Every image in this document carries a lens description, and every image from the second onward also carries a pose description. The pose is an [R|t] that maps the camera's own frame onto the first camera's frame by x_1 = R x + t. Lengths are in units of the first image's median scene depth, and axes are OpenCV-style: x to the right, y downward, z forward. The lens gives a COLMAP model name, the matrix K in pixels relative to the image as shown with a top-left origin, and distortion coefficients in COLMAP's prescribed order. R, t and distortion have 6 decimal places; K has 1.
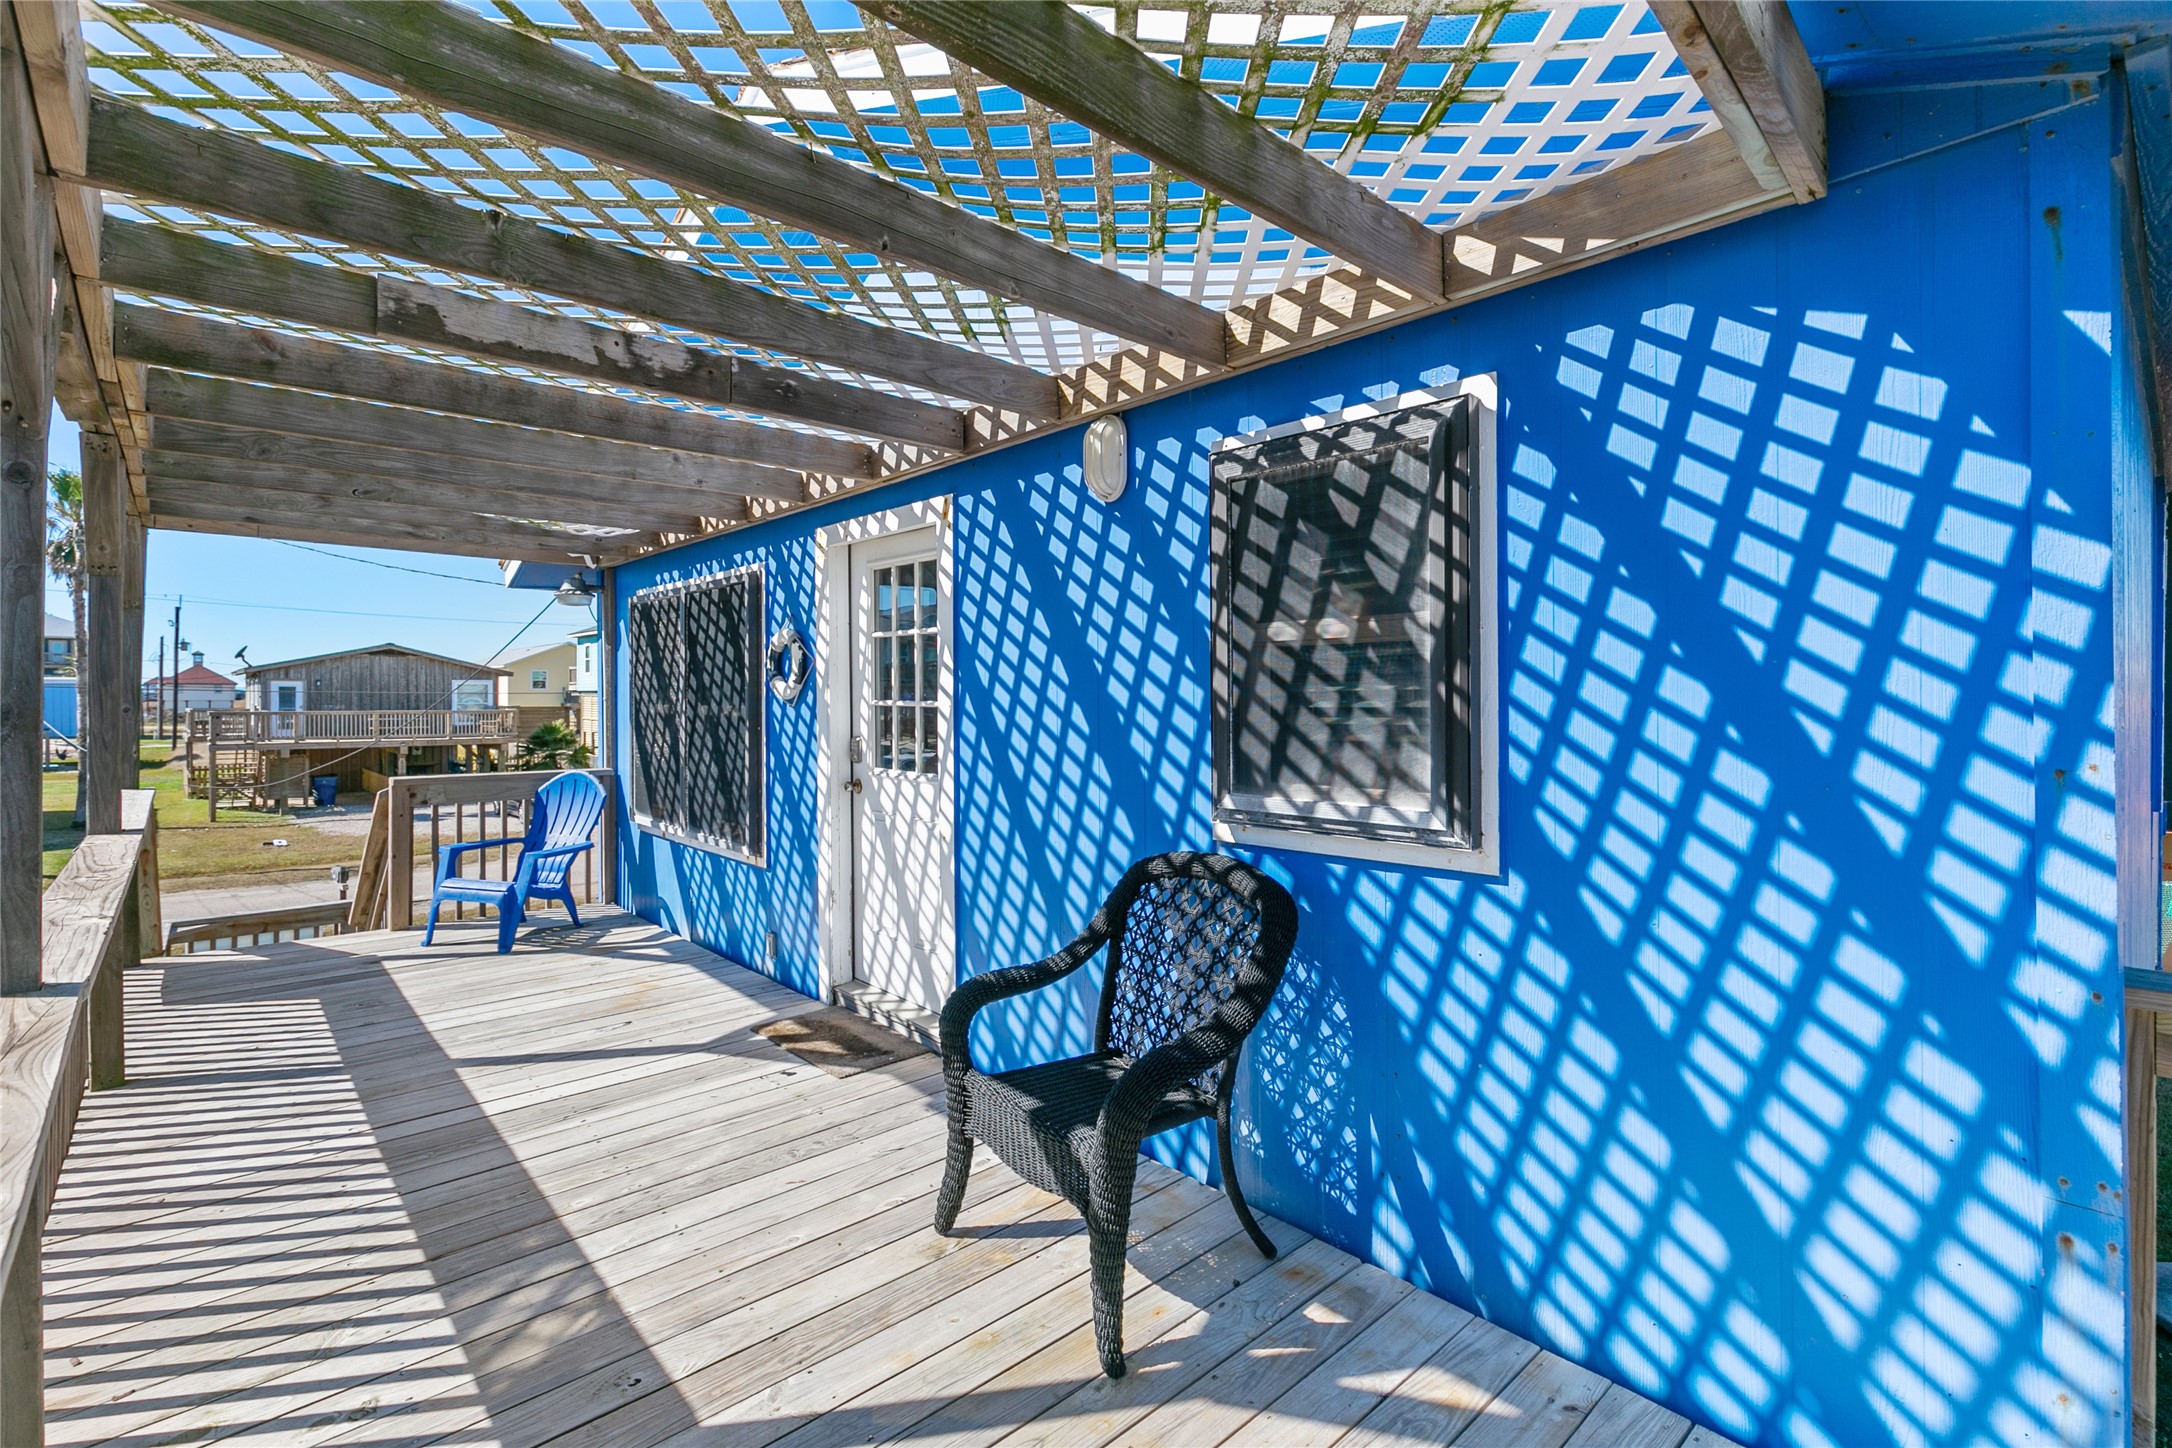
lens RADIAL K [[980.1, 0, 1098.6], [0, 980.1, 689.3], [0, 0, 1]] dist [-0.000772, -0.000247]
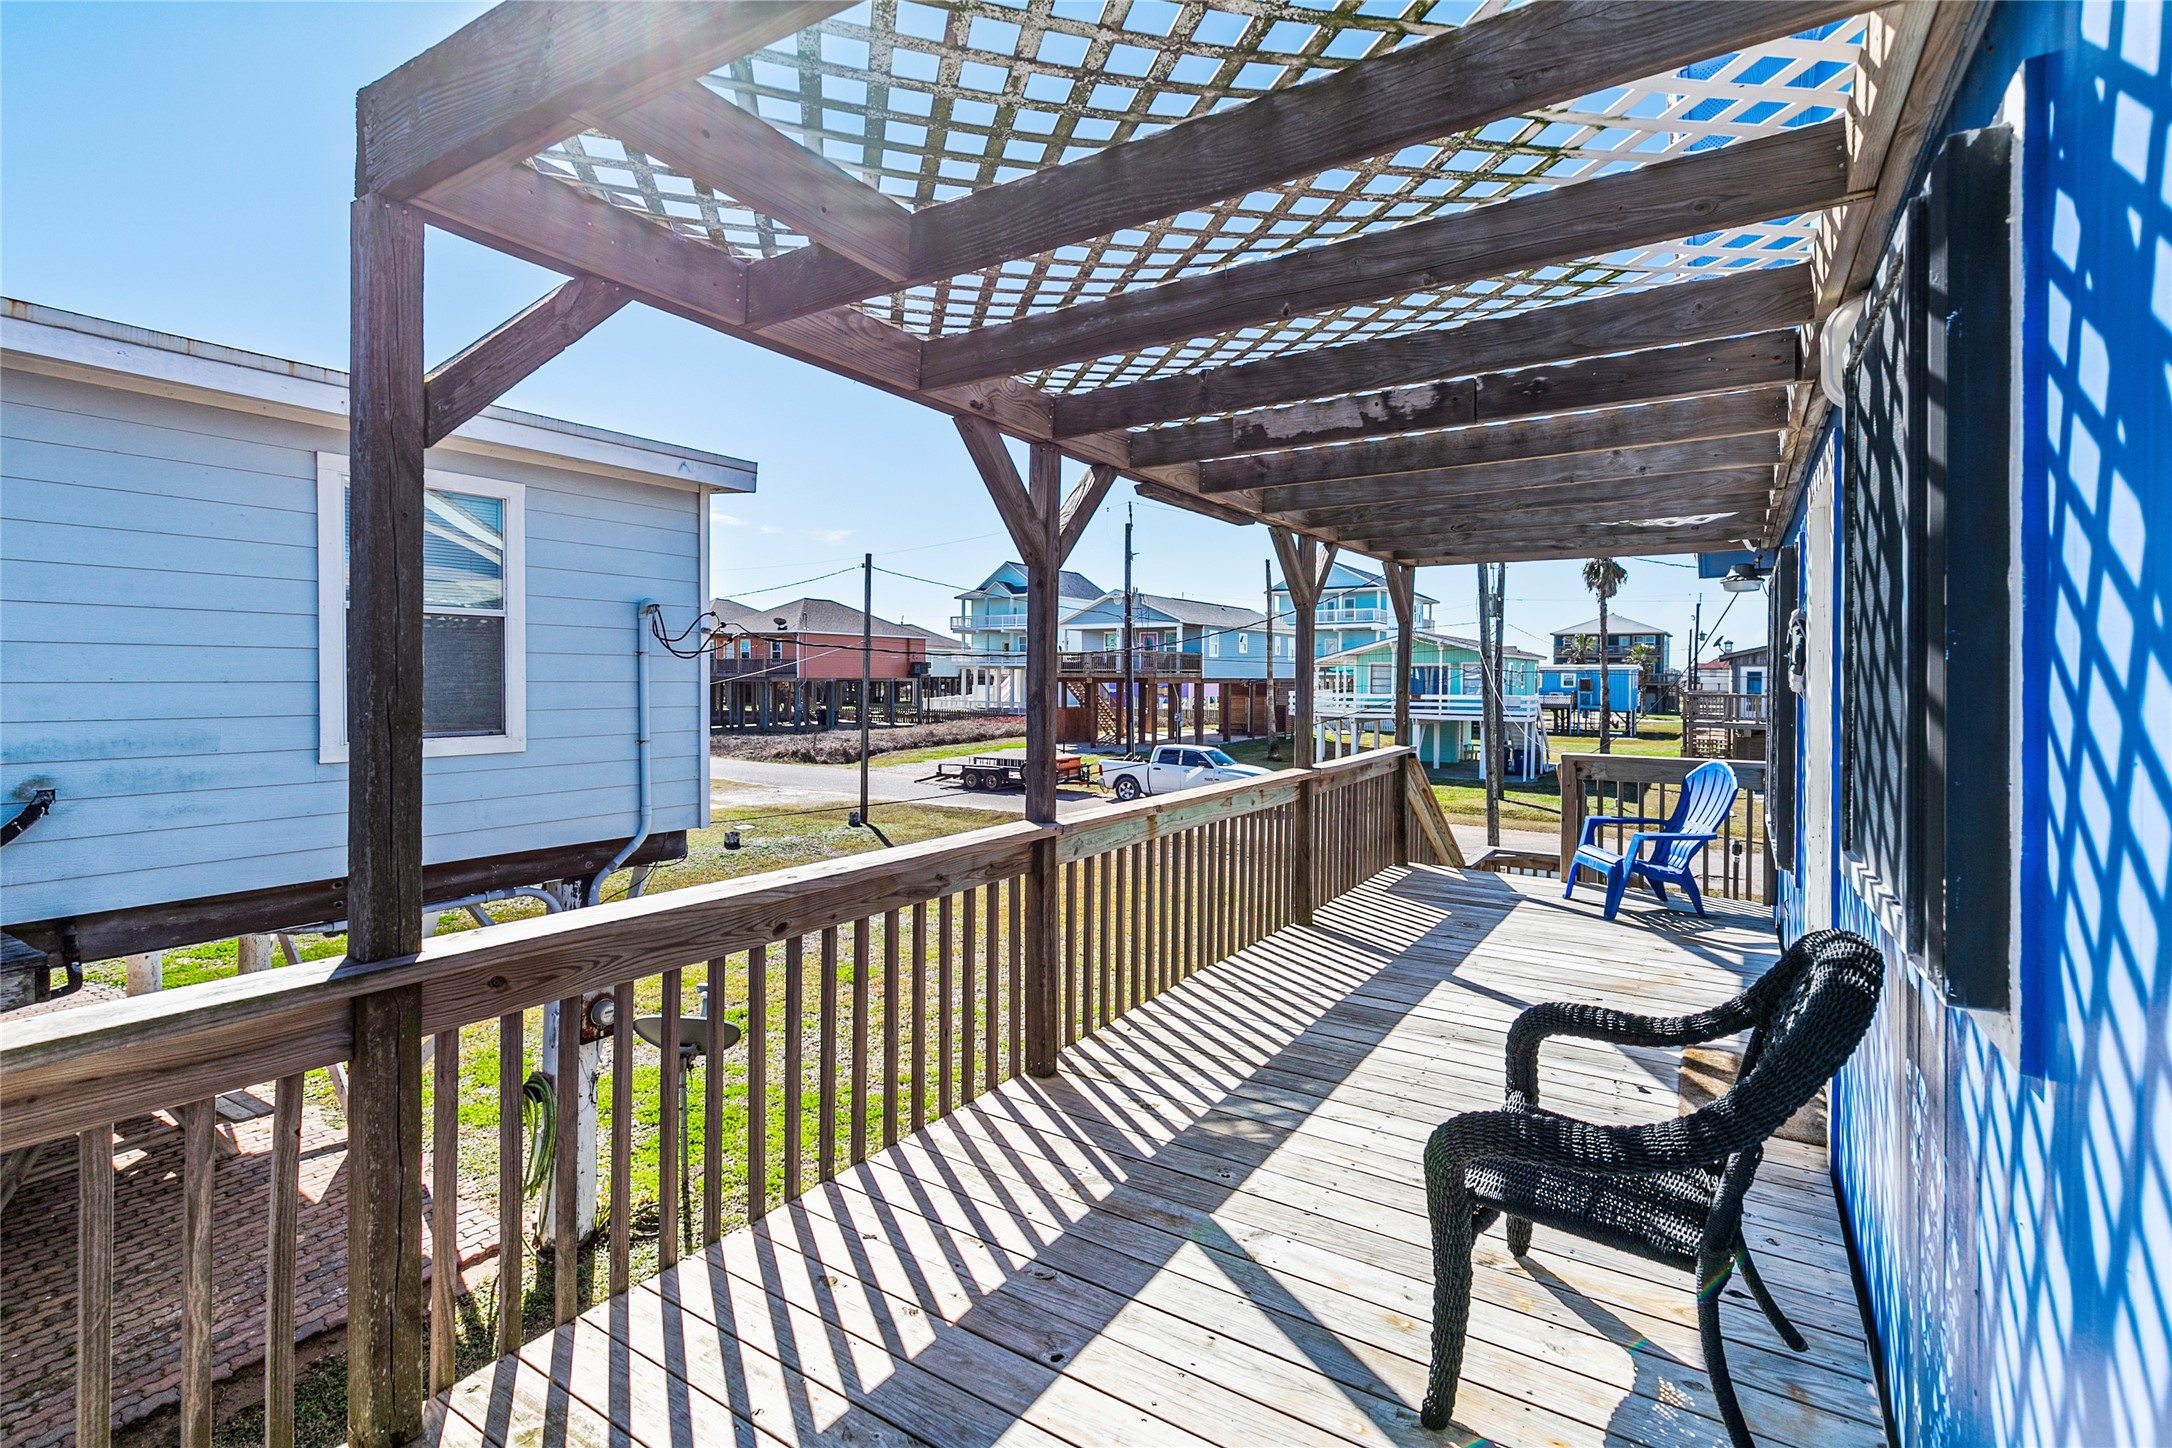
lens RADIAL K [[980.1, 0, 1098.6], [0, 980.1, 689.3], [0, 0, 1]] dist [-0.000772, -0.000247]
pose [[0.256145, 0.014378, -0.966531, 0.445626], [0.001353, 0.999883, 0.015233, -0.008661], [0.966637, -0.005210, 0.256096, 0.246408]]
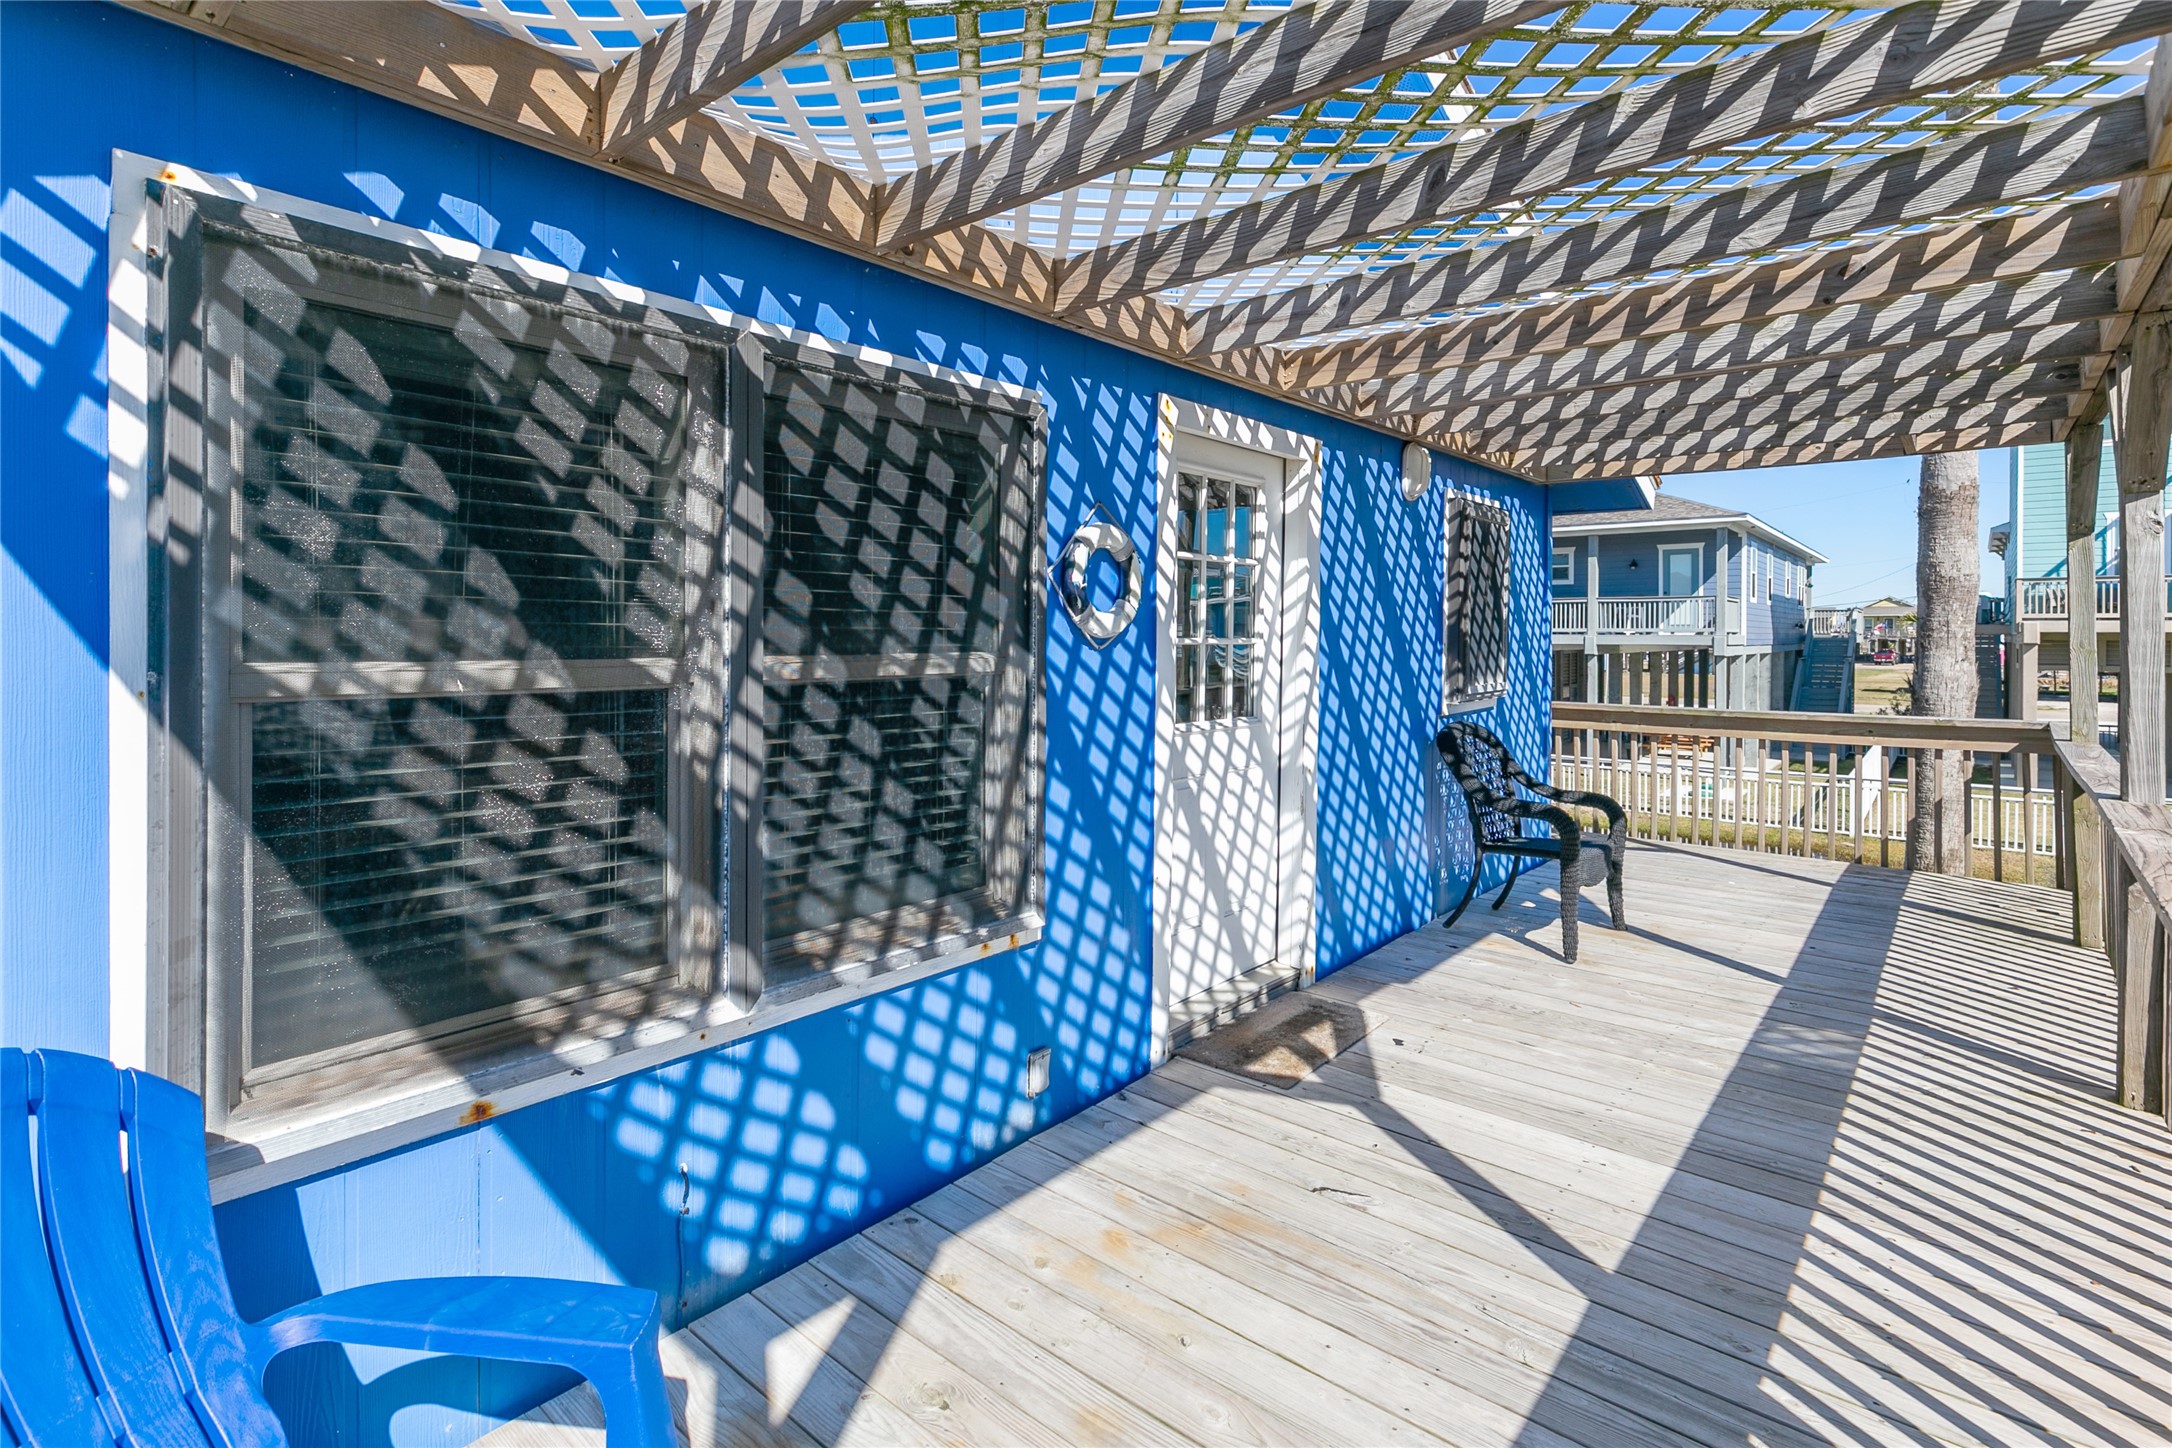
lens RADIAL K [[1037.5, 0, 1090.3], [0, 1037.5, 630.5], [0, 0, 1]] dist [0.003333, 0.000284]
pose [[-0.111569, 0.012853, 0.993674, -1.211593], [0.003818, 0.999915, -0.012505, 0.018661], [-0.993749, 0.002399, -0.111609, 1.347902]]
